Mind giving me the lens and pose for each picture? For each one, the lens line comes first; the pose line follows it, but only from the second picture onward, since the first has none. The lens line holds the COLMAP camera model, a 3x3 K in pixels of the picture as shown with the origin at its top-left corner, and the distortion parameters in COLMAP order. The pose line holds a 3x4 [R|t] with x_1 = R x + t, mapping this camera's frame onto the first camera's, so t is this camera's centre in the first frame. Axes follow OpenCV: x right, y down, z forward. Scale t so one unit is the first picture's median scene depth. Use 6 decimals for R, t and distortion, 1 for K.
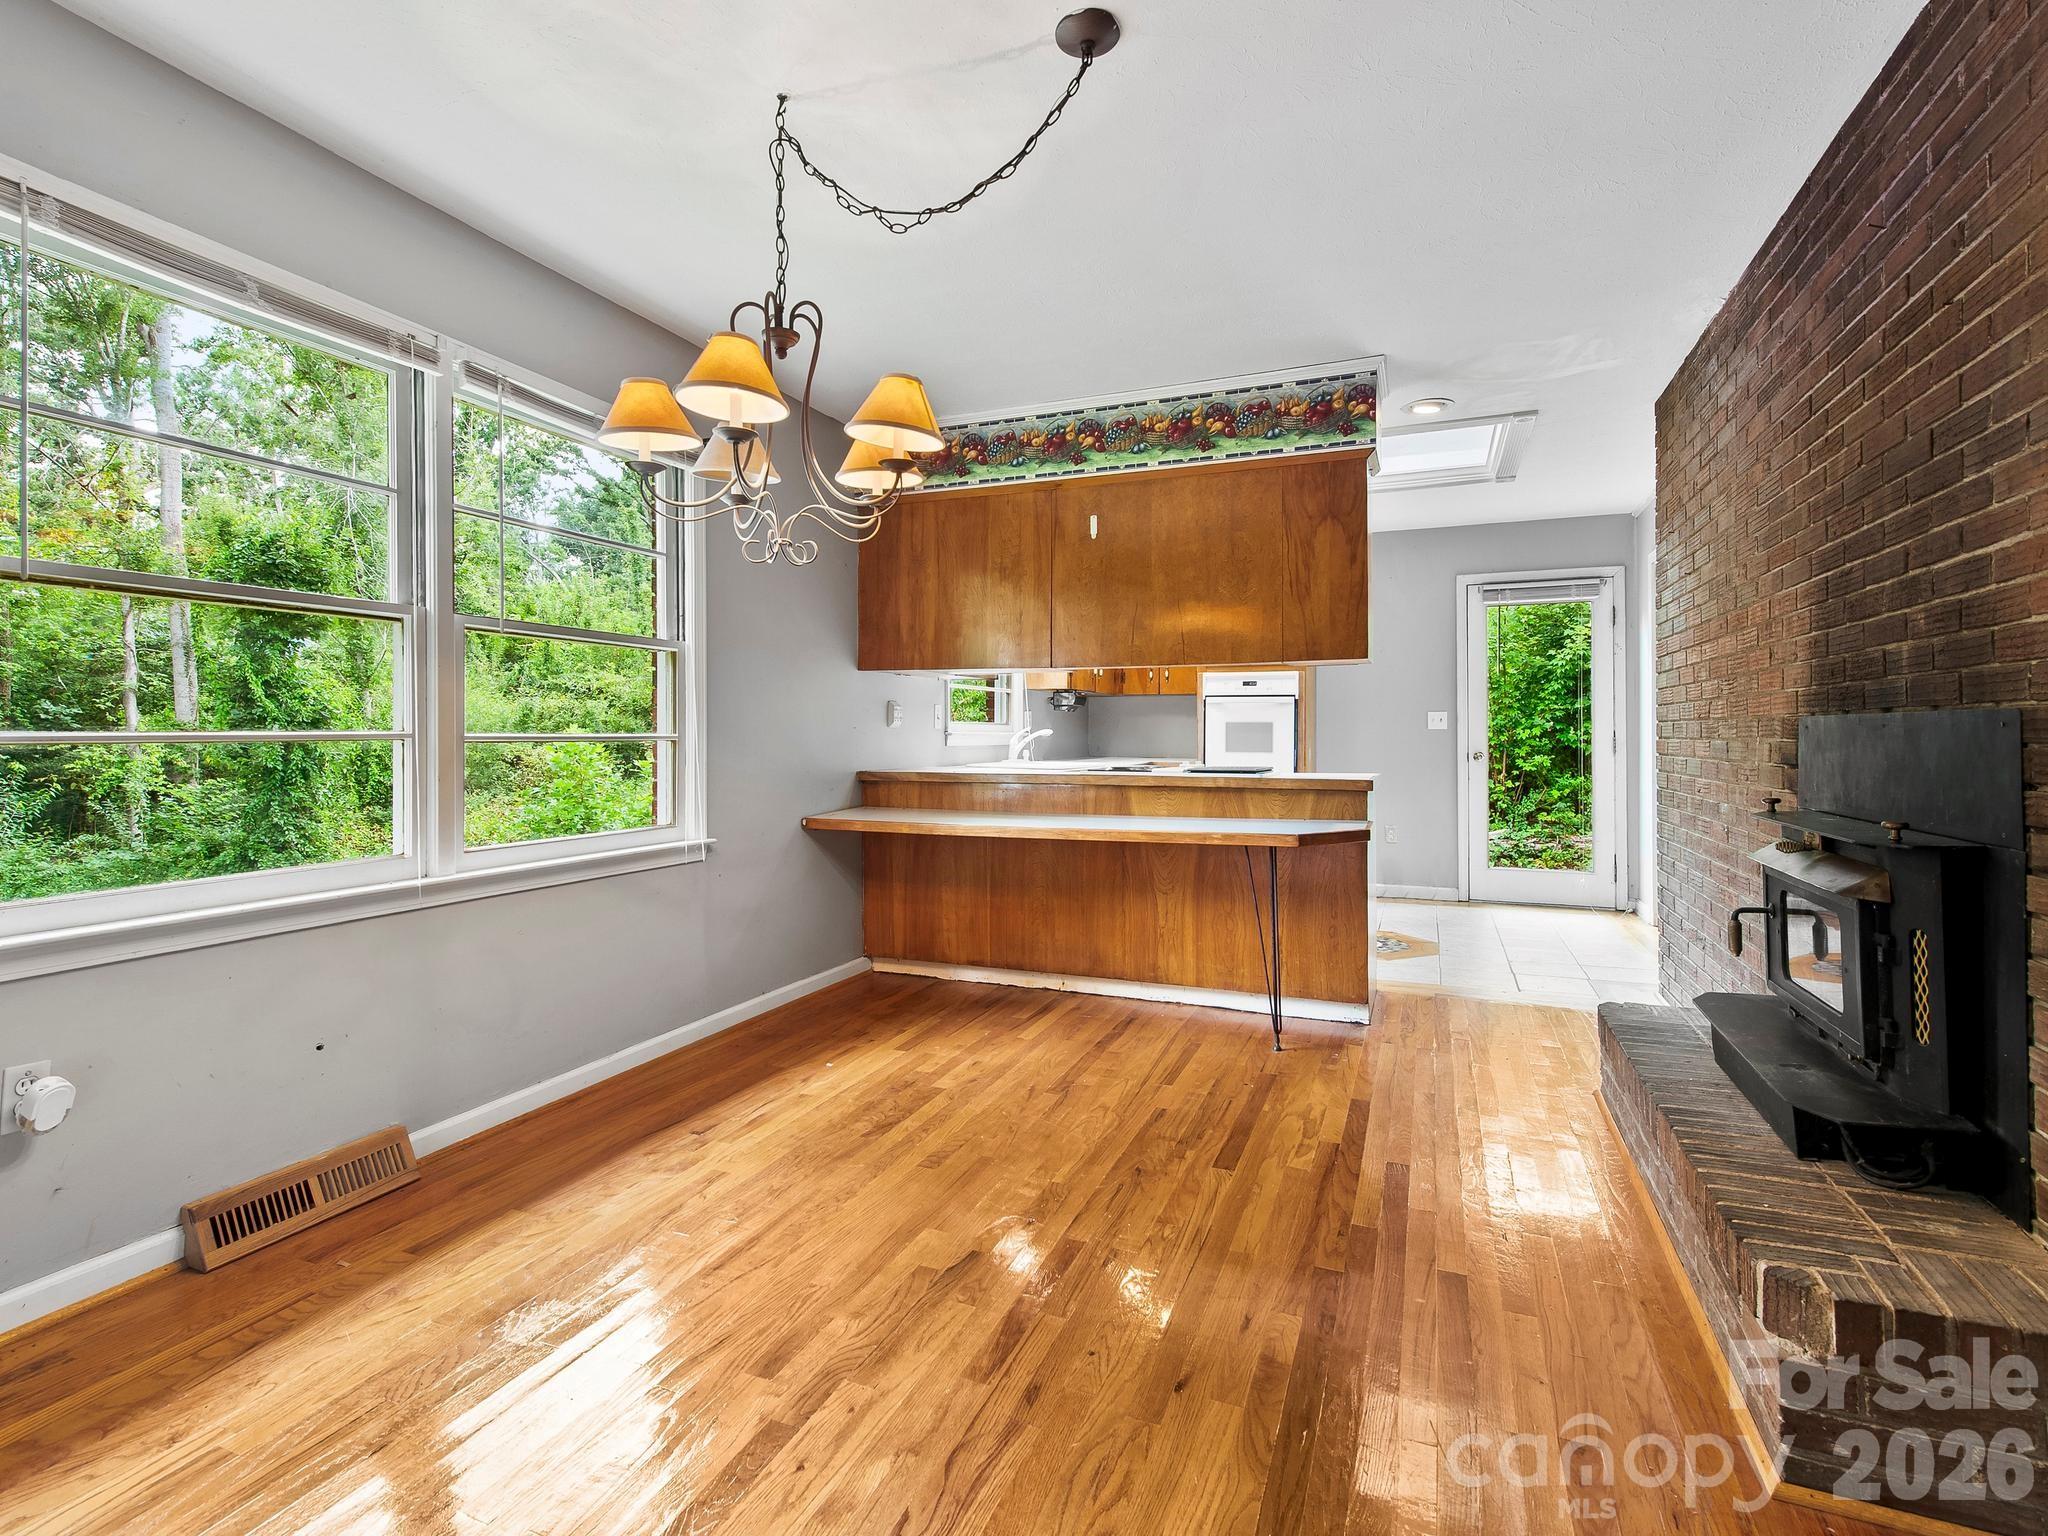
lens RADIAL K [[980.3, 0, 1002.4], [0, 980.3, 723.9], [0, 0, 1]] dist [0.012915, -0.003342]
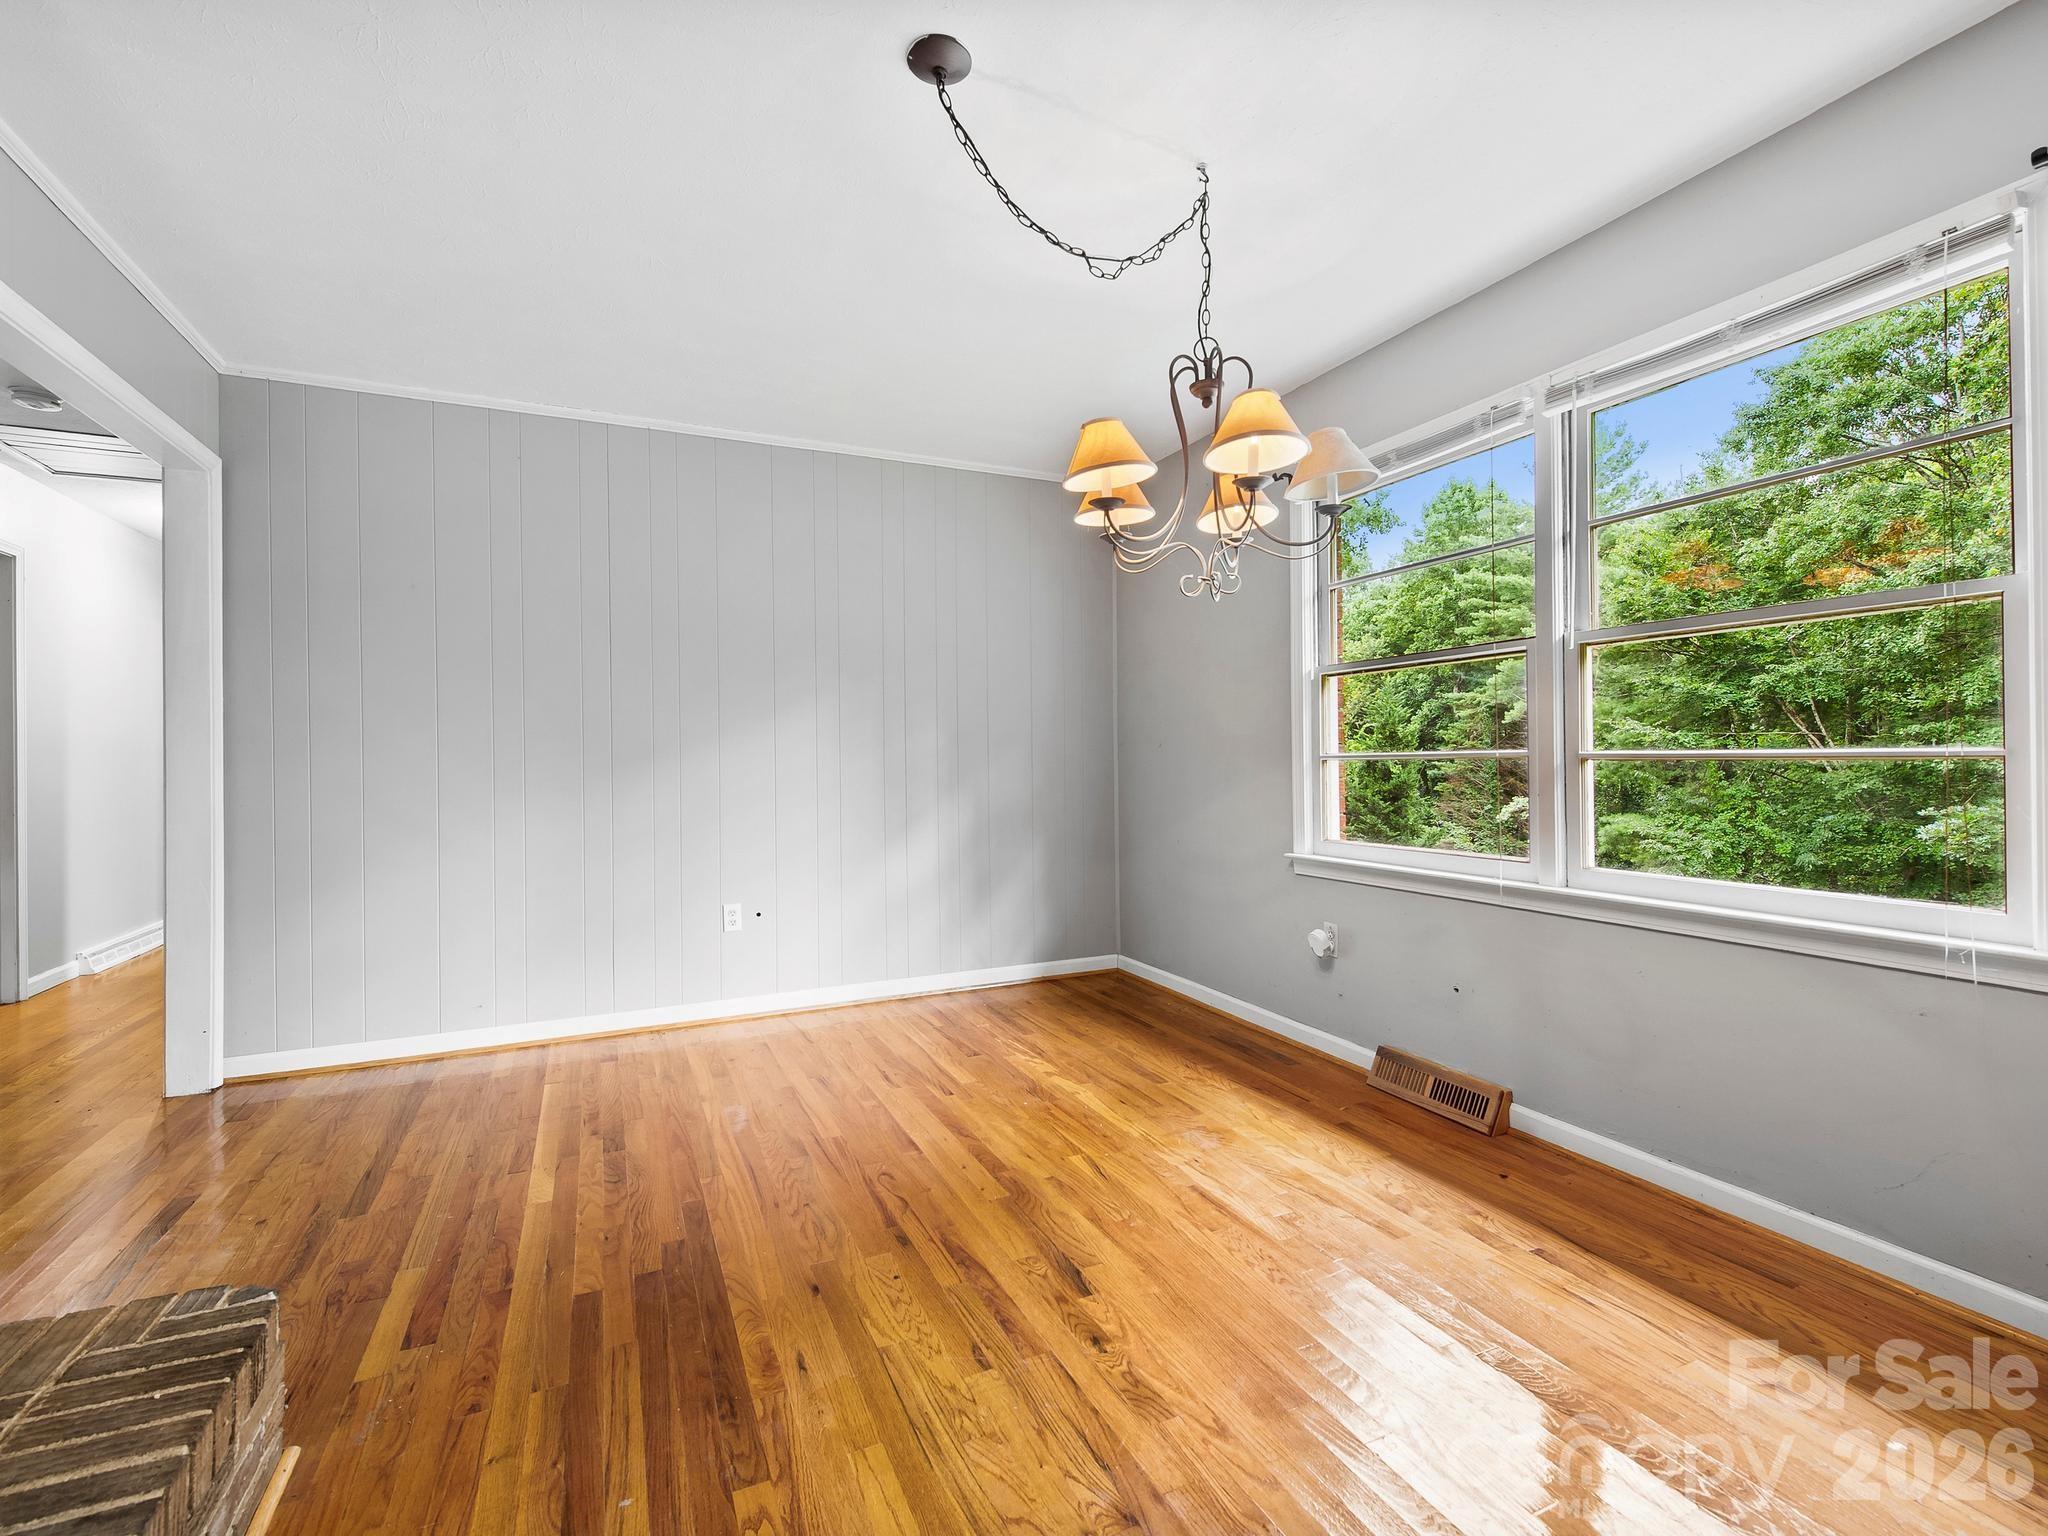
lens RADIAL K [[925.1, 0, 1036.7], [0, 925.1, 748.5], [0, 0, 1]] dist [0.020114, -0.007874]
pose [[-0.660062, -0.000673, -0.751210, 0.374436], [0.018453, 0.999683, -0.017110, 0.009511], [0.750984, -0.025156, -0.659841, 0.856087]]
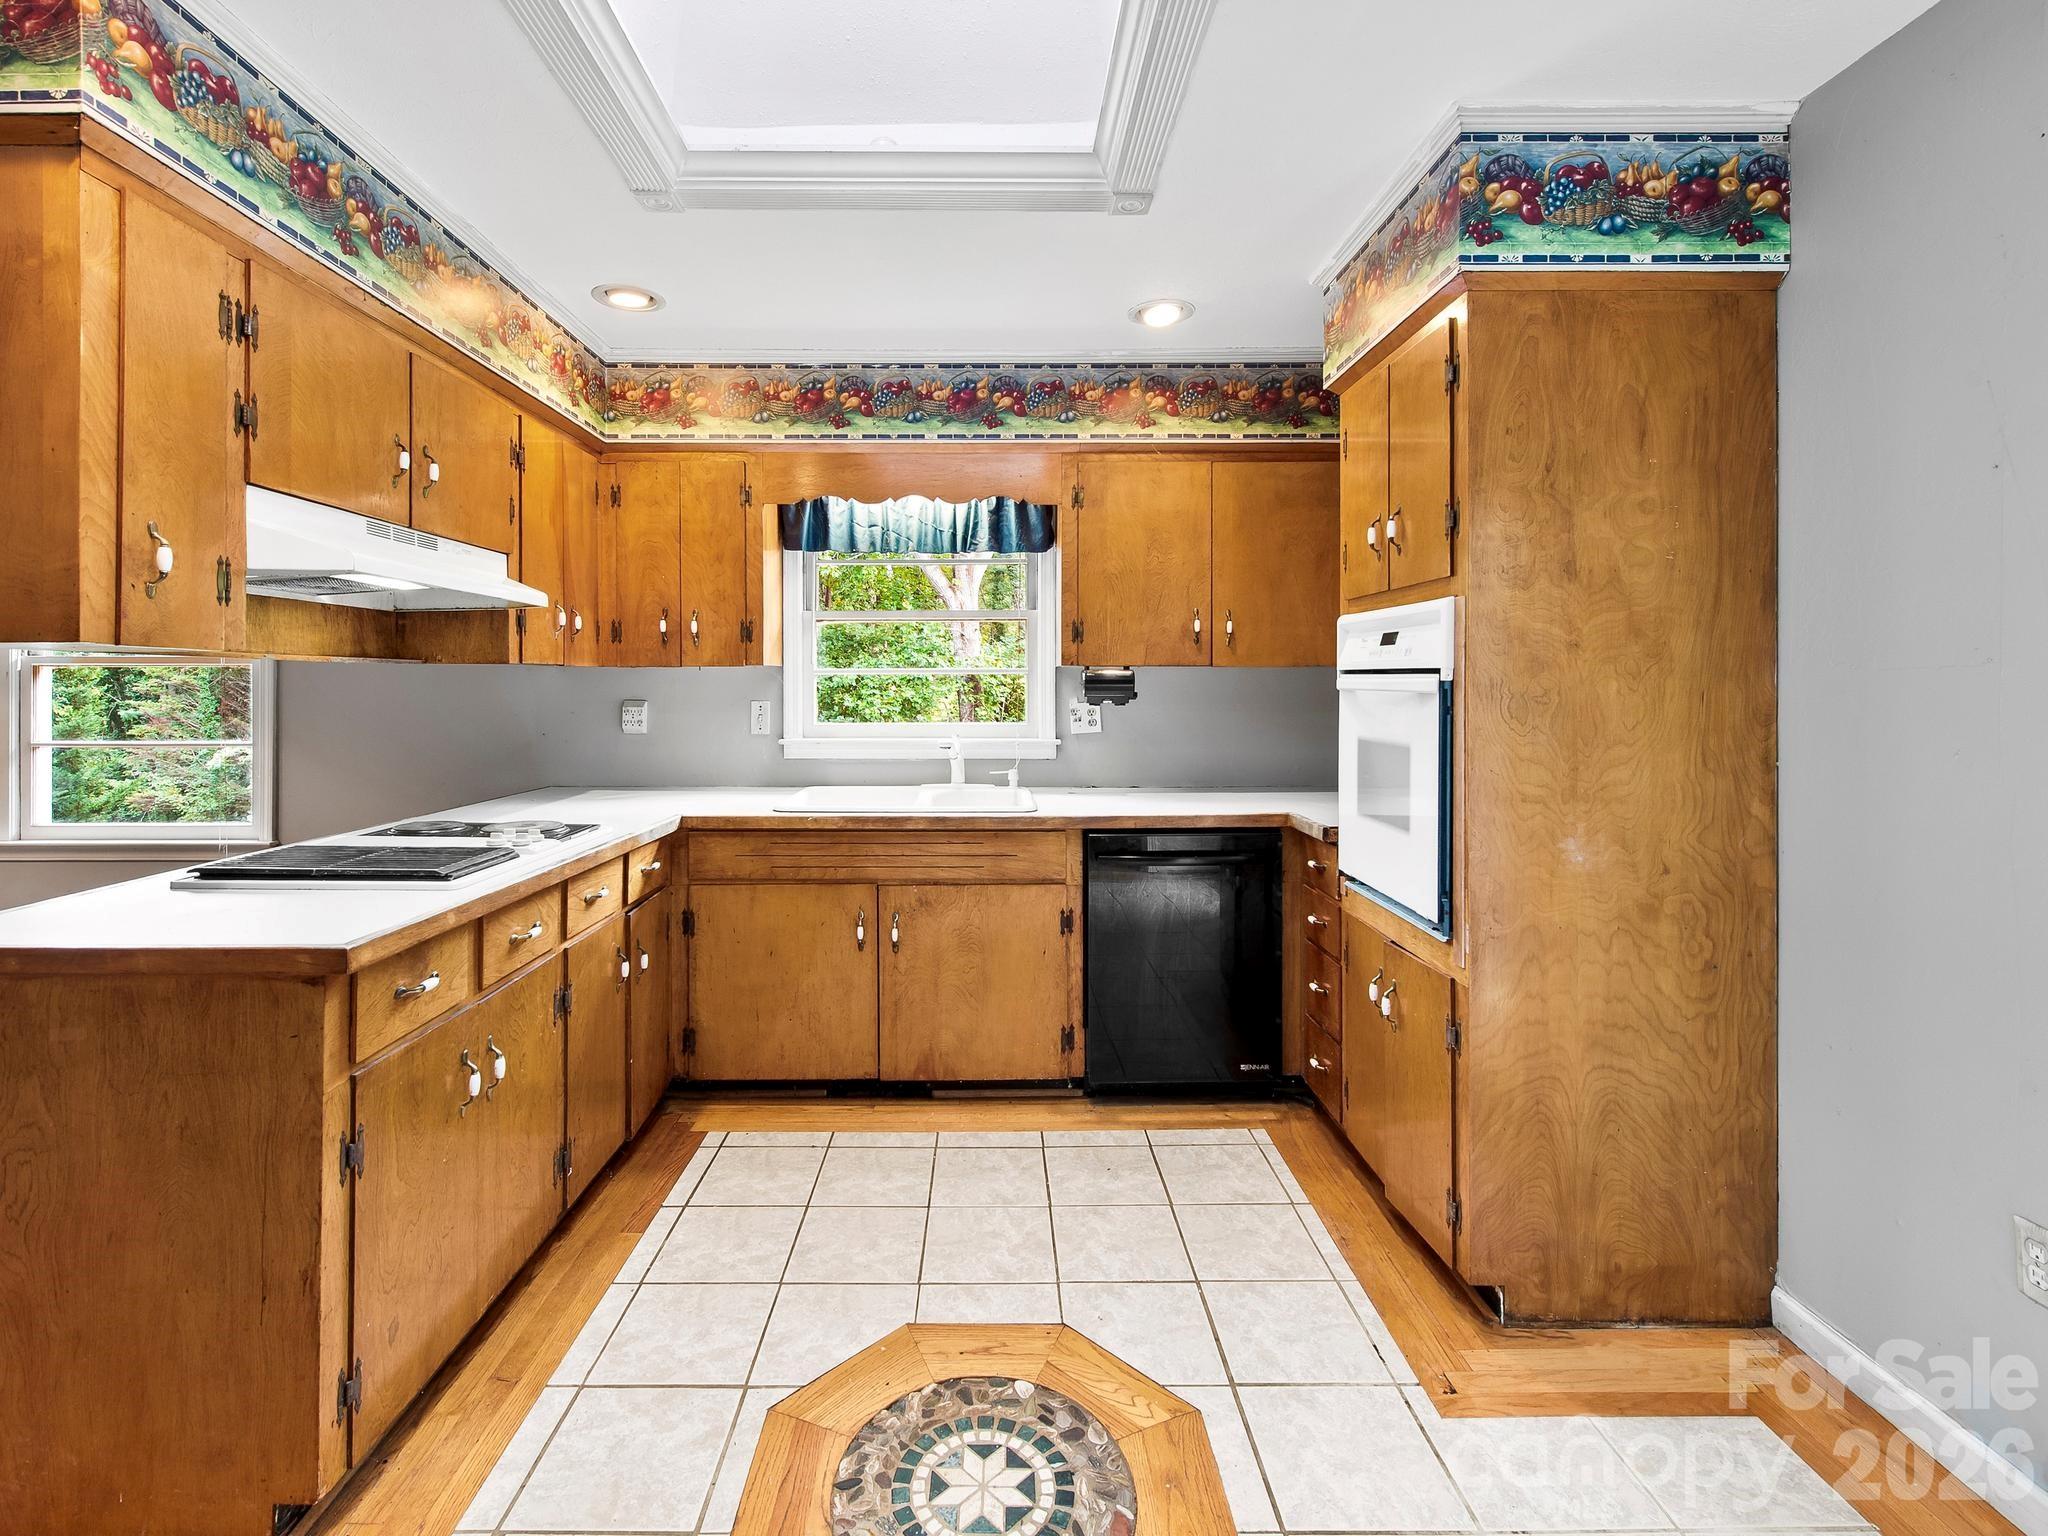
lens RADIAL K [[925.1, 0, 976.7], [0, 925.1, 685.4], [0, 0, 1]] dist [0.020114, -0.007874]
pose [[0.397471, -0.001695, -0.917613, 0.894505], [0.009460, 0.999953, 0.002251, -0.044601], [0.917566, -0.009575, 0.397469, 1.243636]]
